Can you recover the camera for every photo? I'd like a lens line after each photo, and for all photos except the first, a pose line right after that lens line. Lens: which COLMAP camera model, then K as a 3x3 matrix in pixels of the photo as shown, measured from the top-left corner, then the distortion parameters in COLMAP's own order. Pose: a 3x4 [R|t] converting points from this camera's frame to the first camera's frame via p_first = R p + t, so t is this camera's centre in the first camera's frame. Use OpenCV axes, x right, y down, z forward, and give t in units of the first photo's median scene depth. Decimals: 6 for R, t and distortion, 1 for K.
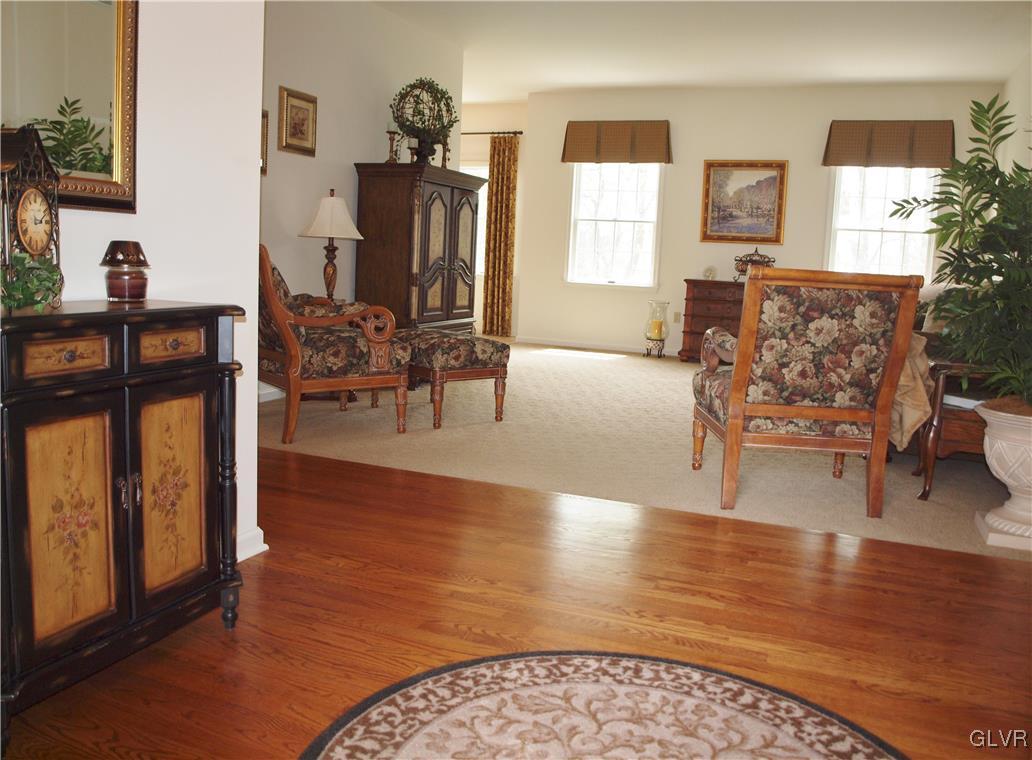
lens RADIAL K [[840.4, 0, 520.2], [0, 840.4, 376.7], [0, 0, 1]] dist [-0.101367, 0.047409]
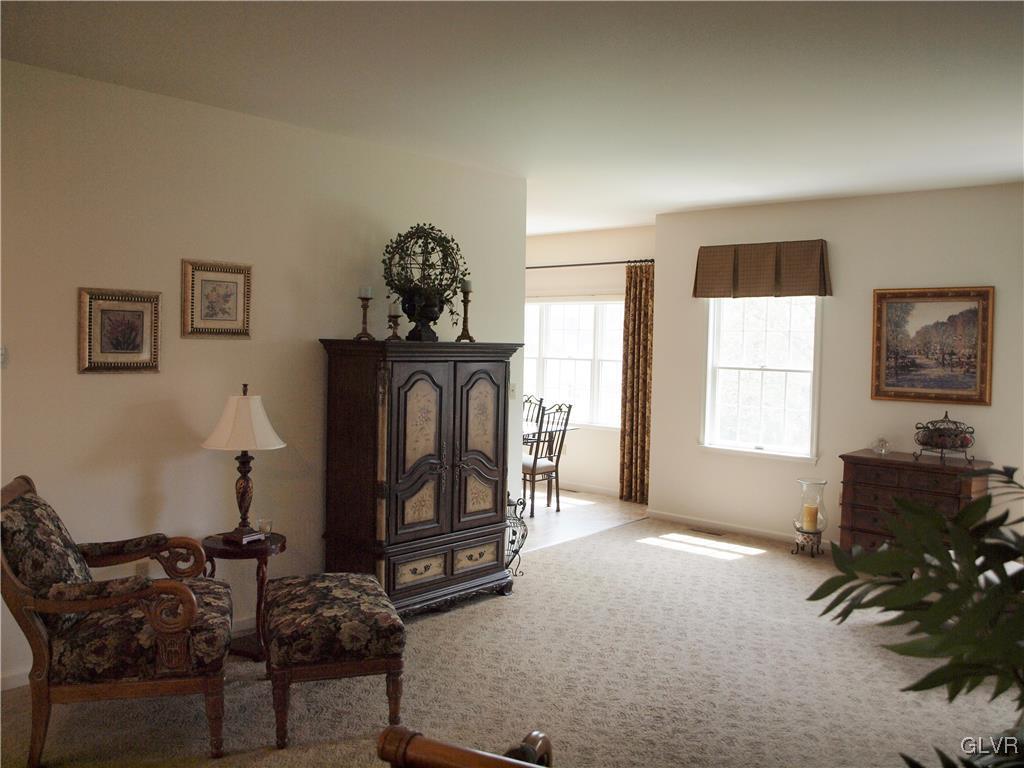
lens RADIAL K [[833.9, 0, 514.5], [0, 833.9, 373.4], [0, 0, 1]] dist [-0.101367, 0.047409]
pose [[0.940117, -0.011358, -0.340662, 0.274085], [-0.029624, 0.992940, -0.114859, -0.152364], [0.339561, 0.118072, 0.933144, 0.358504]]
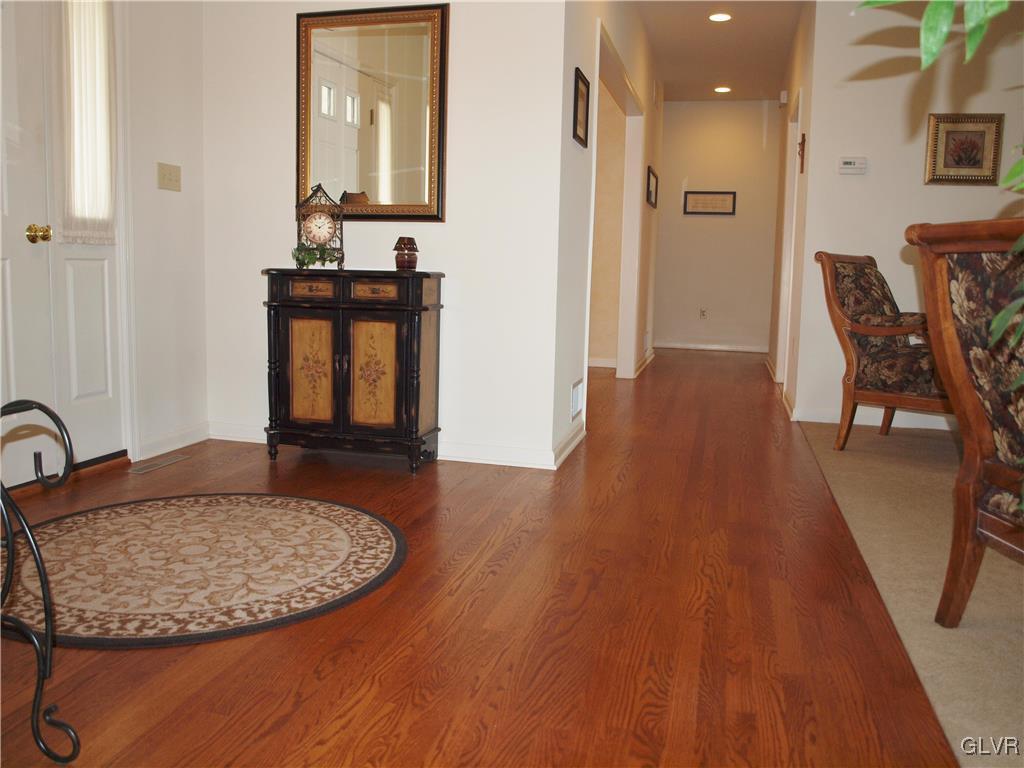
lens RADIAL K [[833.9, 0, 517.2], [0, 833.9, 380.9], [0, 0, 1]] dist [-0.101367, 0.047409]
pose [[0.134207, 0.089993, -0.986859, 0.494224], [-0.158731, 0.984961, 0.068233, -0.006233], [0.978158, 0.147488, 0.146473, 0.365559]]
